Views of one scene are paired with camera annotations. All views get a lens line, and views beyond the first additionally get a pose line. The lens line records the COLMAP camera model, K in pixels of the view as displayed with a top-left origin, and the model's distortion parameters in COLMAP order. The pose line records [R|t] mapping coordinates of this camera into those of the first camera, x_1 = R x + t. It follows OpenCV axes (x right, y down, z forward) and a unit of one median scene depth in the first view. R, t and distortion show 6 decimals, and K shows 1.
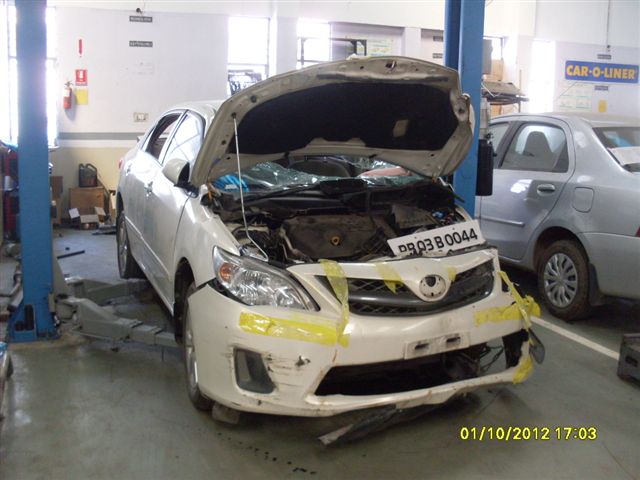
lens RADIAL K [[741.9, 0, 320.0], [0, 741.9, 240.0], [0, 0, 1]] dist [-0.085926, 0.050063]
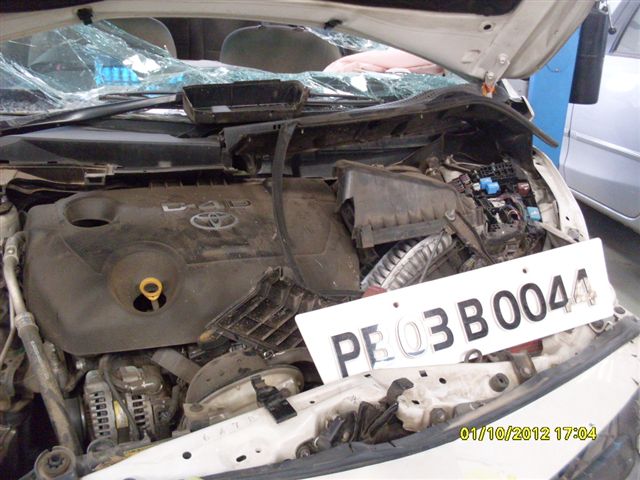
lens RADIAL K [[741.9, 0, 320.0], [0, 741.9, 240.0], [0, 0, 1]] dist [-0.085926, 0.050063]
pose [[0.995226, 0.062106, -0.075285, 0.114774], [-0.047582, 0.982273, 0.181318, -0.080270], [0.085211, -0.176870, 0.980539, 0.676750]]
